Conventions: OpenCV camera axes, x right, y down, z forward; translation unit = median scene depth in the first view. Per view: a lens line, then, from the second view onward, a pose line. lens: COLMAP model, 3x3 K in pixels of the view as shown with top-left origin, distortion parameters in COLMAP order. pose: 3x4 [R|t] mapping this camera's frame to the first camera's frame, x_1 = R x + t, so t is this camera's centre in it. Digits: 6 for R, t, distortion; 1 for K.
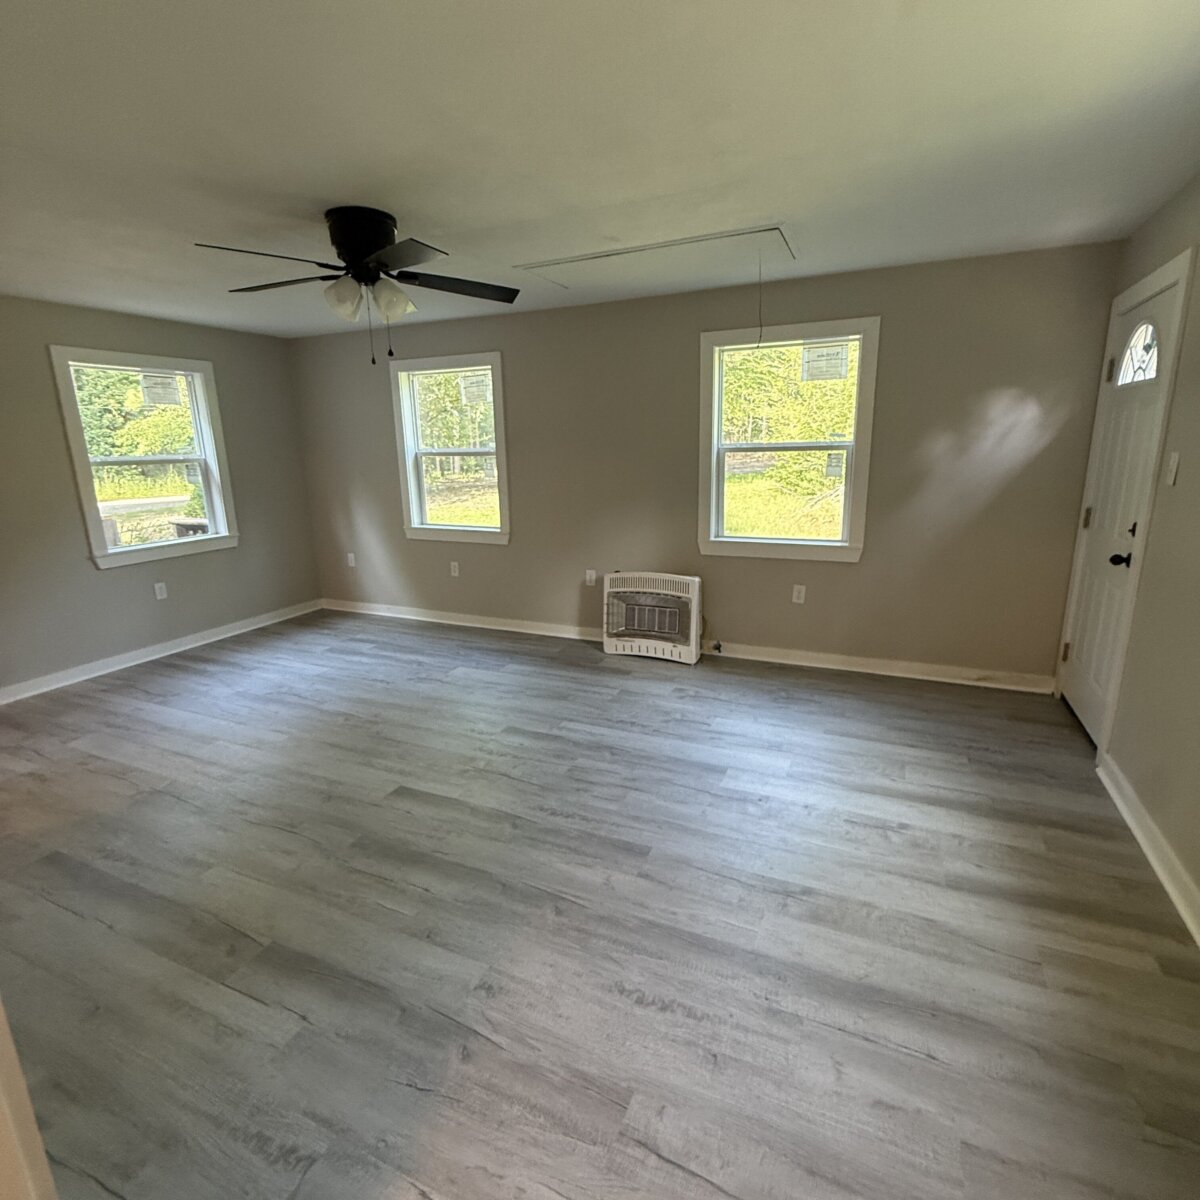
lens RADIAL K [[636.9, 0, 596.8], [0, 636.9, 602.1], [0, 0, 1]] dist [0.001331, -0.000758]
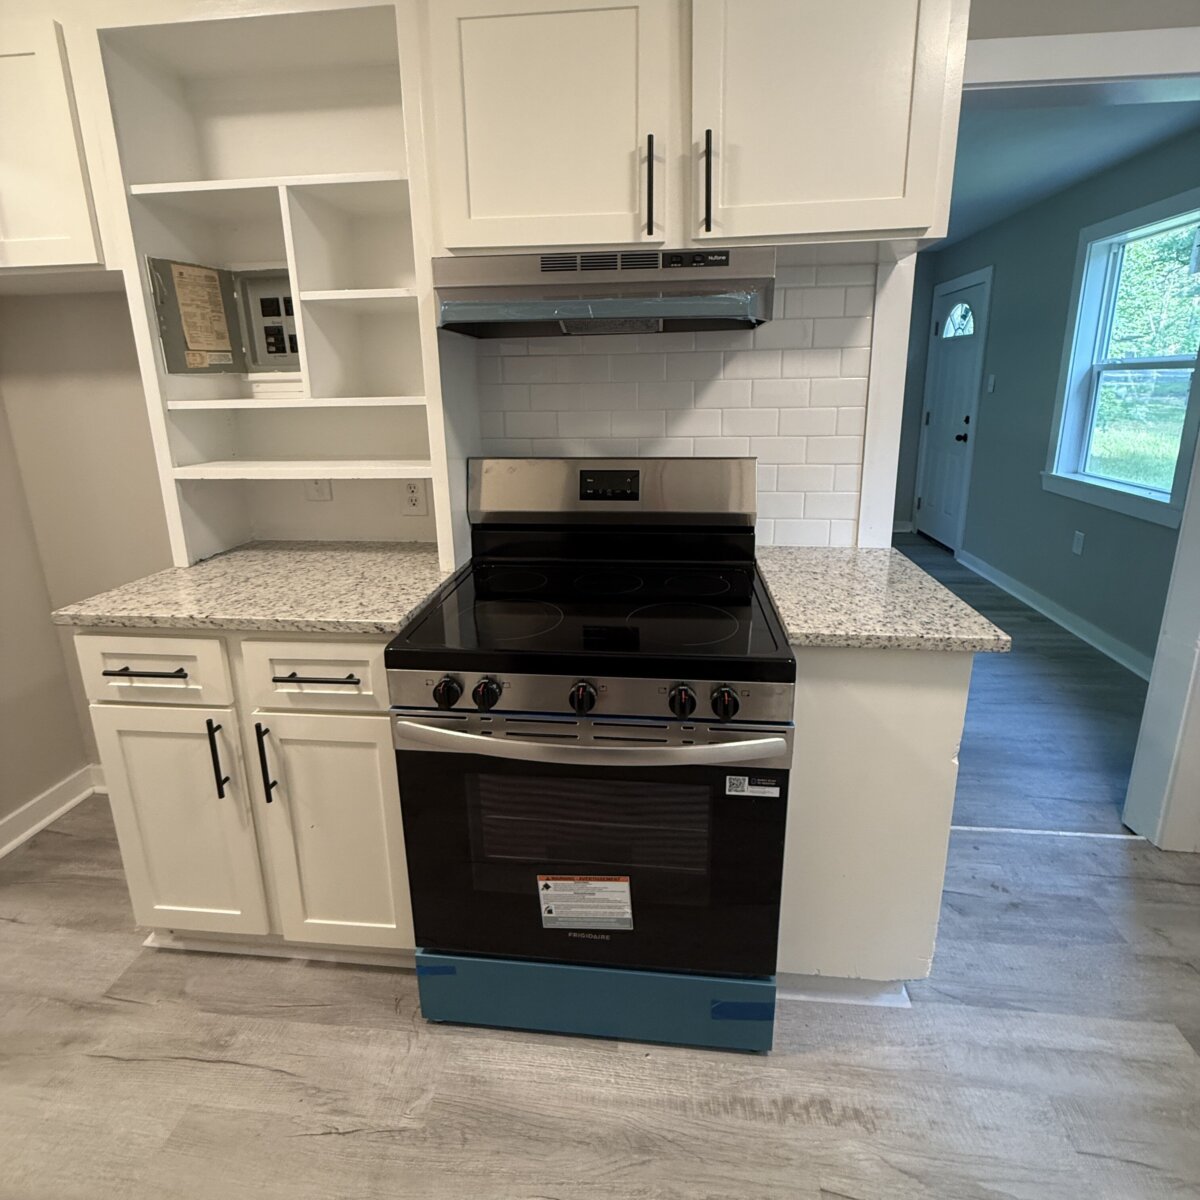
lens RADIAL K [[636.9, 0, 600.1], [0, 636.9, 532.8], [0, 0, 1]] dist [0.001331, -0.000758]
pose [[0.946646, -0.067167, 0.315199, -0.548730], [0.071494, 0.997439, -0.002173, 0.101935], [-0.314246, 0.024592, 0.949023, -0.271188]]
